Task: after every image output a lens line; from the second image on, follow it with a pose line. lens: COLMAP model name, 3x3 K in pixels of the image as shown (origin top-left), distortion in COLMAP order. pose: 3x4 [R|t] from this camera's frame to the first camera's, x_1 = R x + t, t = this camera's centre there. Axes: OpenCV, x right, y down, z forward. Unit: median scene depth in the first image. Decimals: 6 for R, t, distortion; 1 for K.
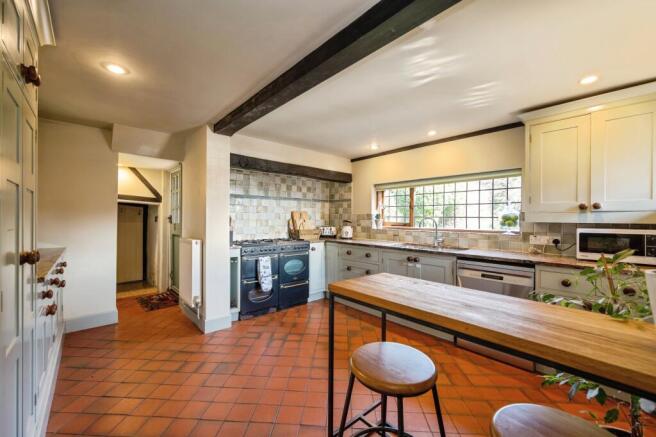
lens RADIAL K [[271.6, 0, 327.6], [0, 271.6, 207.1], [0, 0, 1]] dist [0.003622, -0.001812]
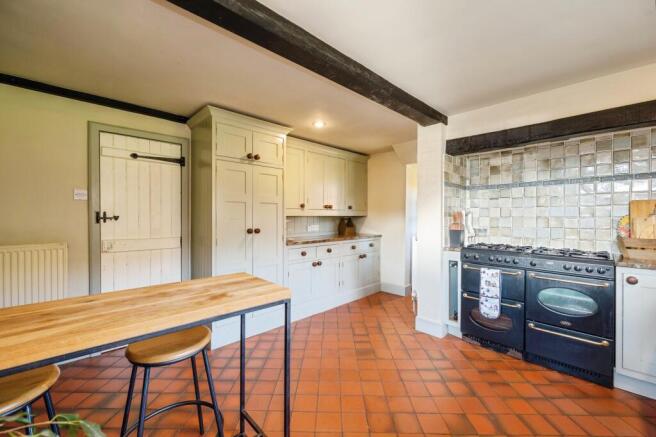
lens RADIAL K [[271.6, 0, 325.9], [0, 271.6, 209.8], [0, 0, 1]] dist [0.003622, -0.001812]
pose [[0.023538, -0.026930, -0.999360, 0.403171], [0.039308, 0.998889, -0.025992, 0.025454], [0.998950, -0.038671, 0.024570, 0.475818]]
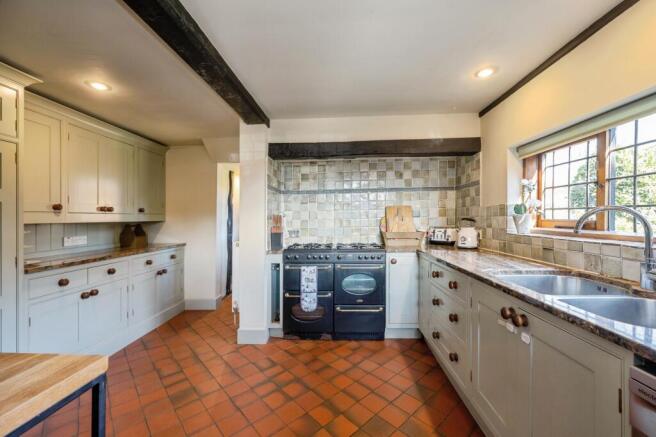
lens RADIAL K [[271.6, 0, 330.4], [0, 271.6, 212.9], [0, 0, 1]] dist [0.003622, -0.001812]
pose [[0.705961, -0.029701, -0.707628, 0.315889], [0.049687, 0.998736, 0.007650, 0.021890], [0.706506, -0.040561, 0.706544, 0.423375]]
